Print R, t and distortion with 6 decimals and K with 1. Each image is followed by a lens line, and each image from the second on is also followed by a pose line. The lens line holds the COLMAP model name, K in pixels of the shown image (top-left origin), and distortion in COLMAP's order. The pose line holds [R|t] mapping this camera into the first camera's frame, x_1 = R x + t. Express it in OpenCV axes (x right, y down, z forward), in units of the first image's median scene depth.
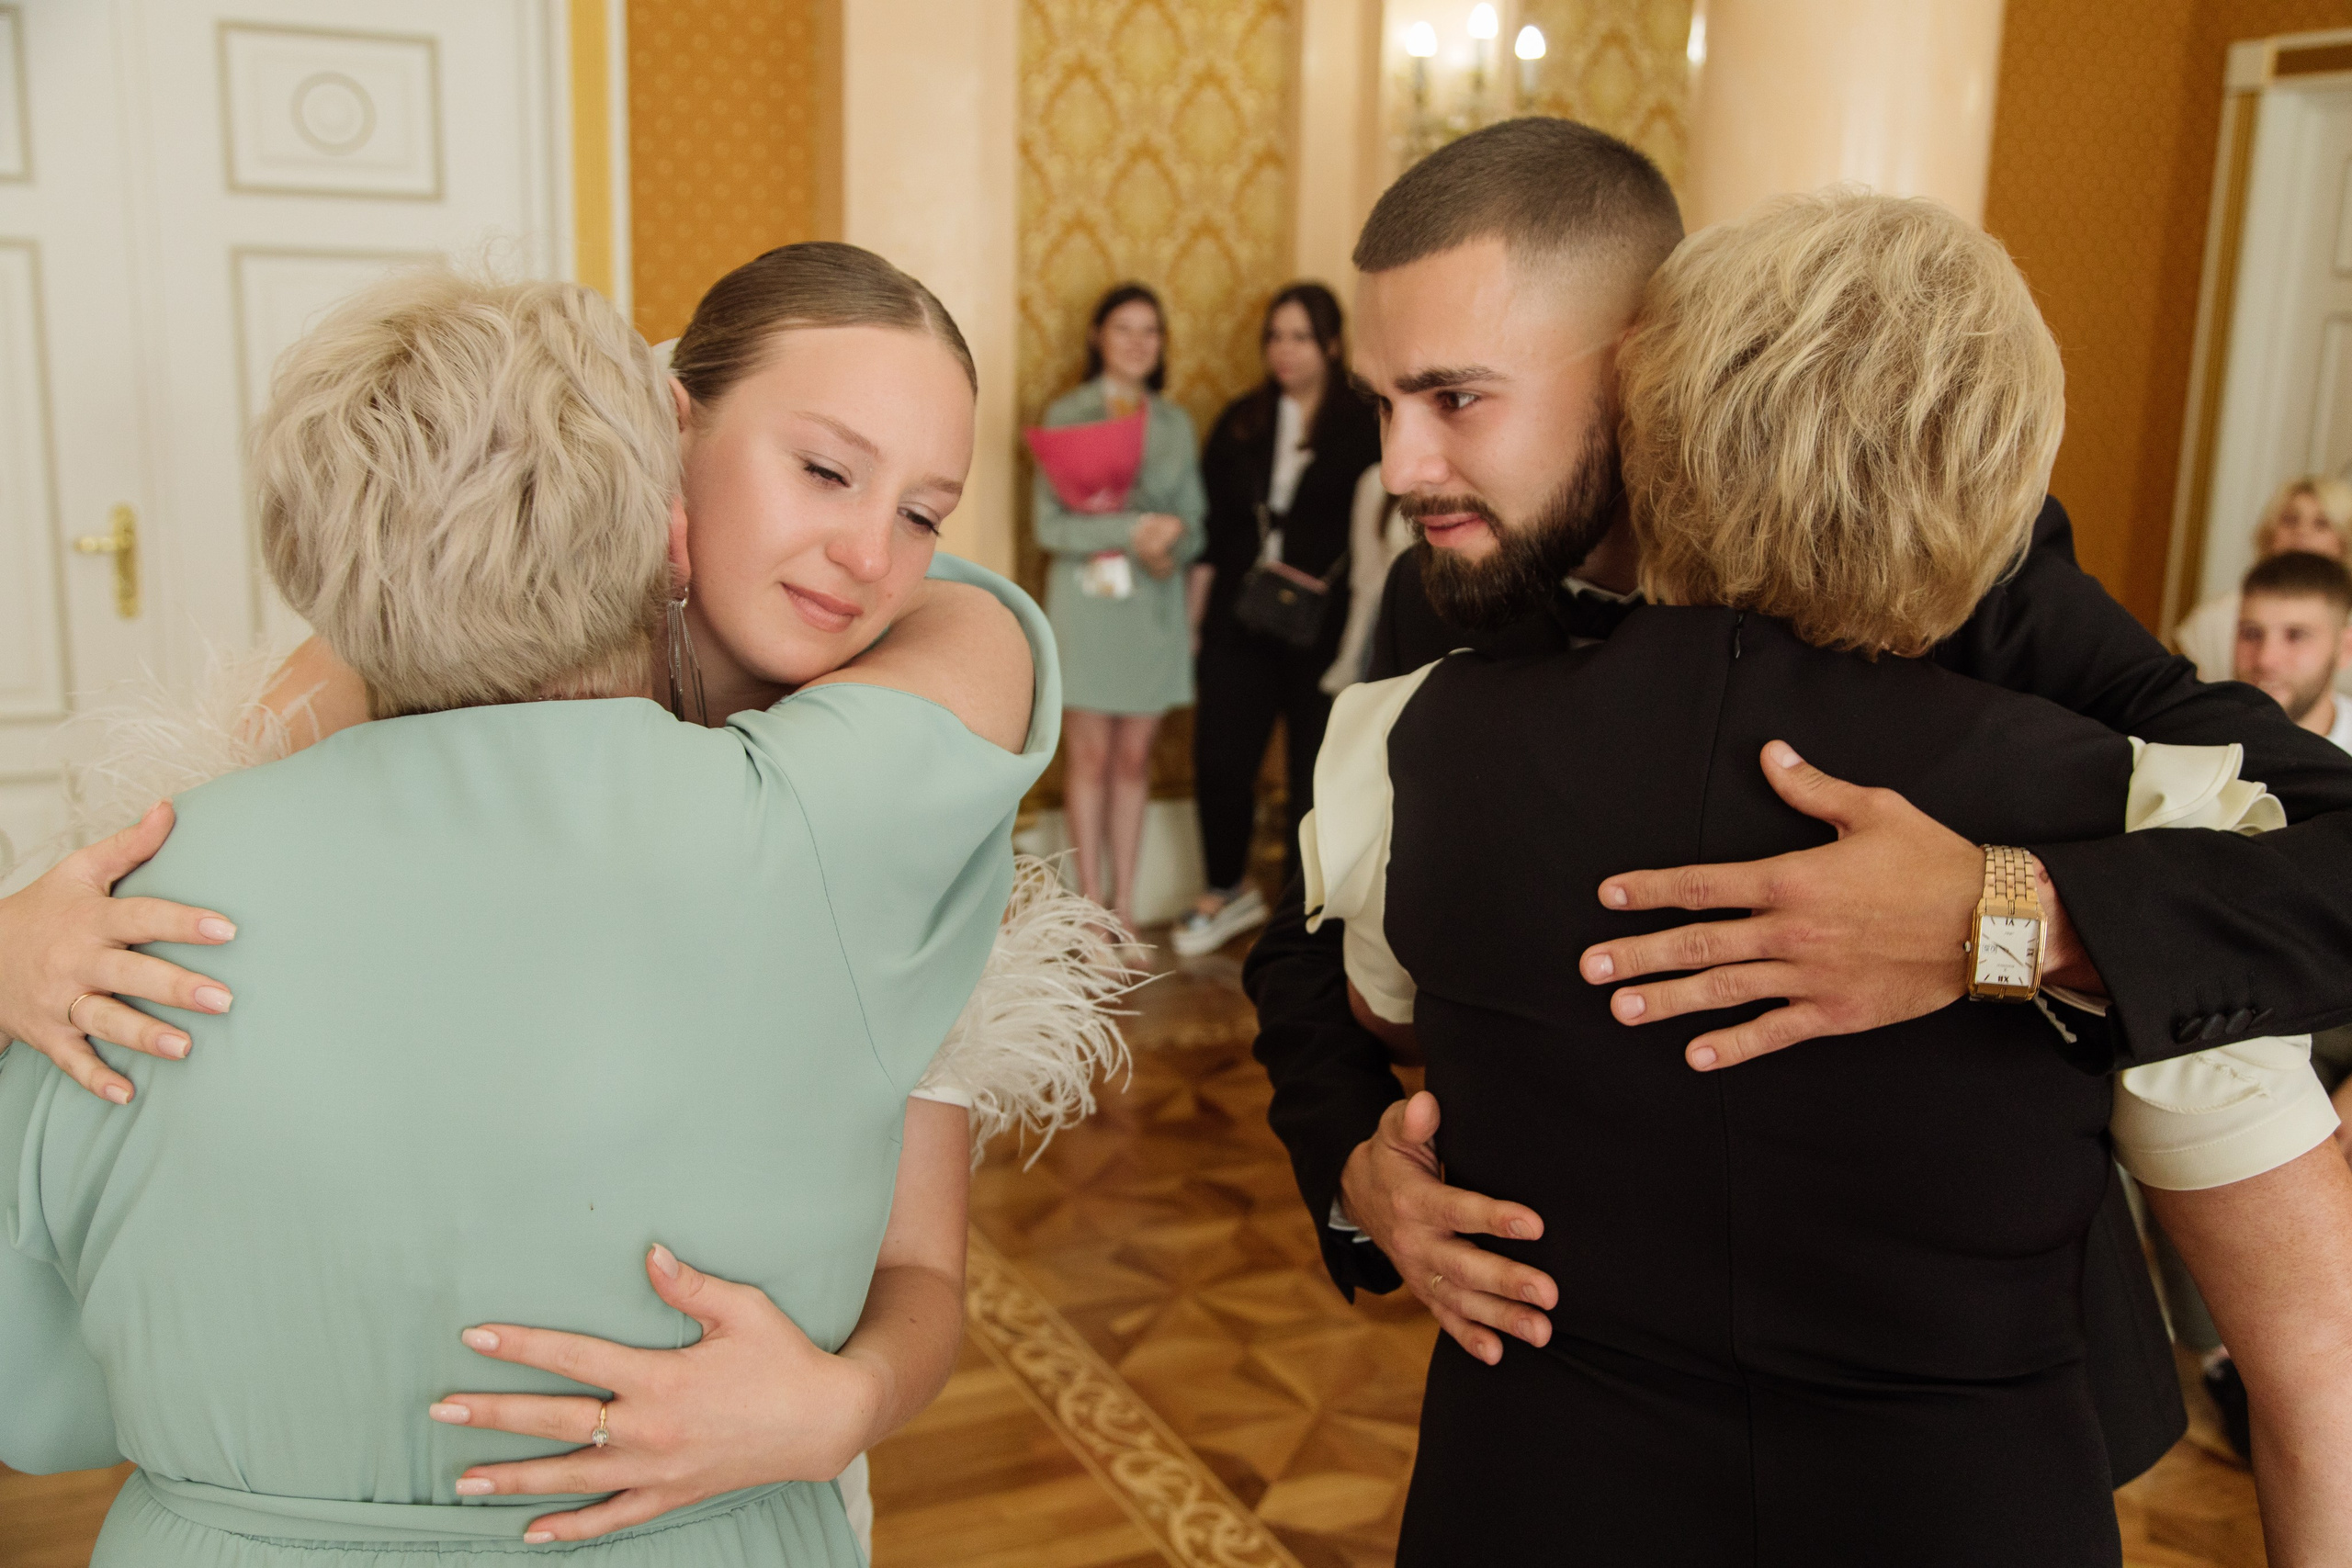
lens RADIAL K [[2373.0, 0, 1170.8], [0, 2373.0, 761.9], [0, 0, 1]] dist [0.041116, 0.000000]
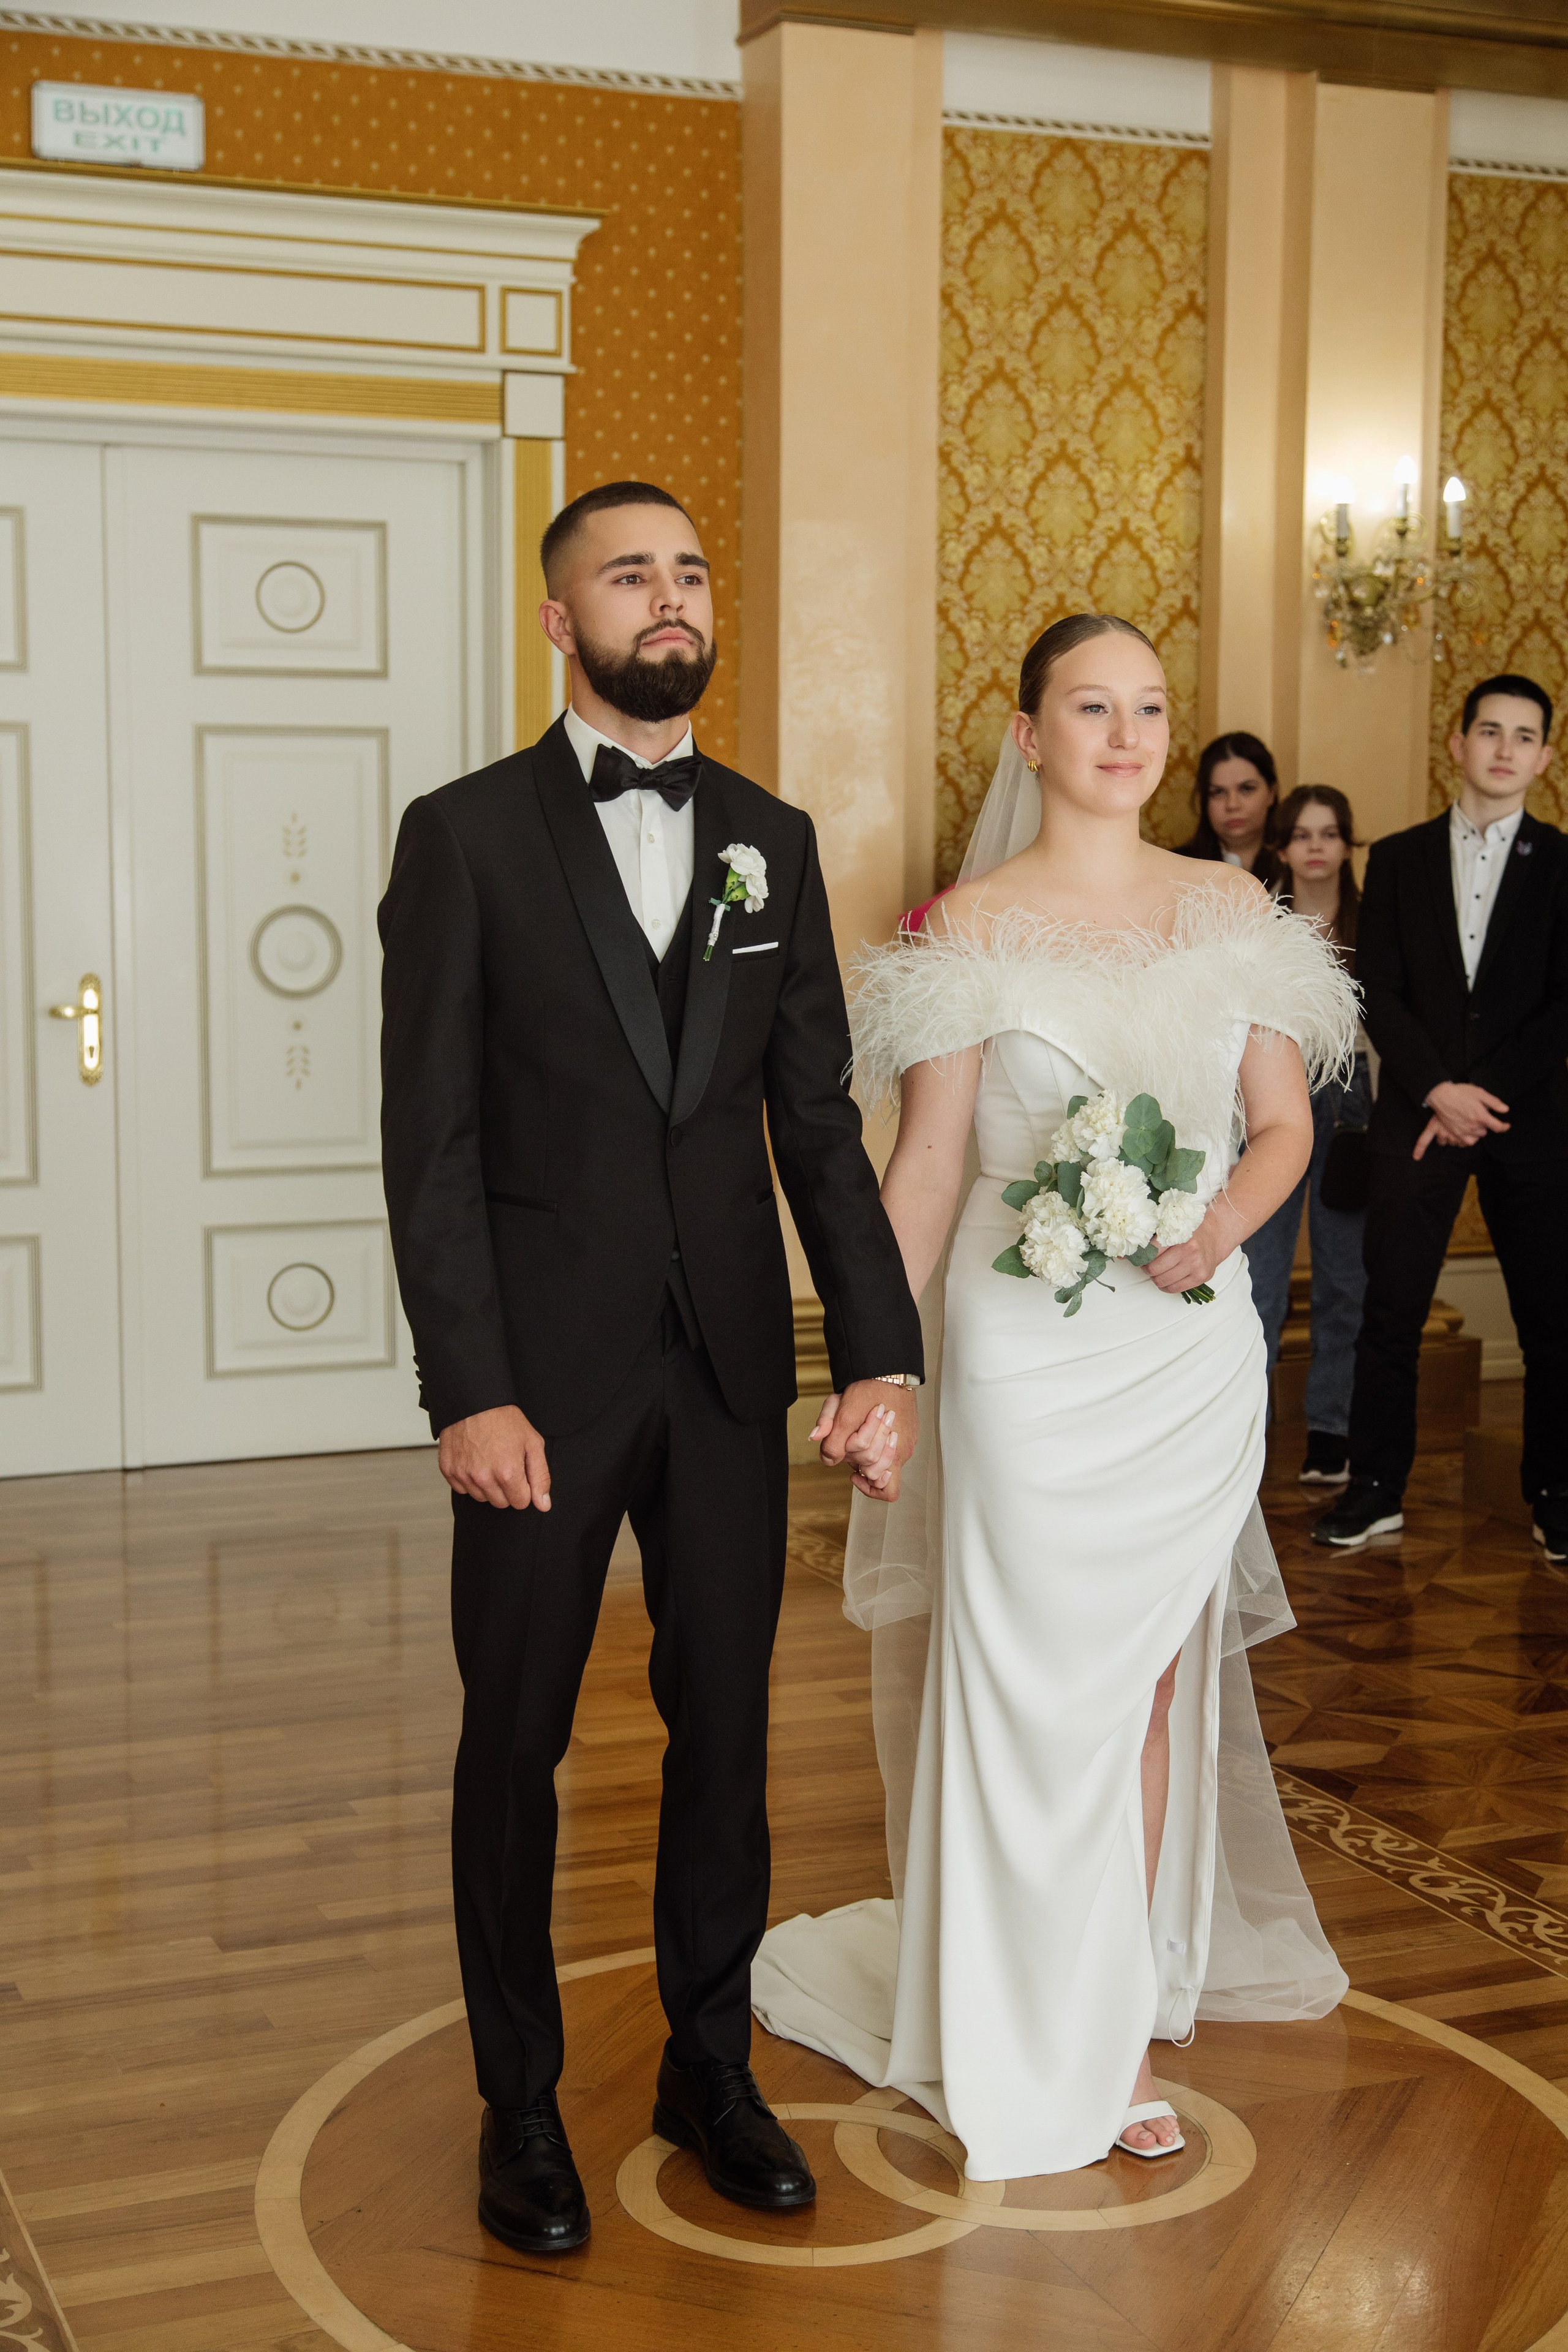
lens RADIAL K [[3295.8, 0, 776.7], [0, 3295.8, 1165.6], [0, 0, 1]] dist [0.095219, 0.000000]
pose [[0.998414, -0.019354, -0.052862, -0.060886], [0.014521, 0.995806, -0.090329, 0.094908], [0.054388, 0.089418, 0.994508, -0.350193]]
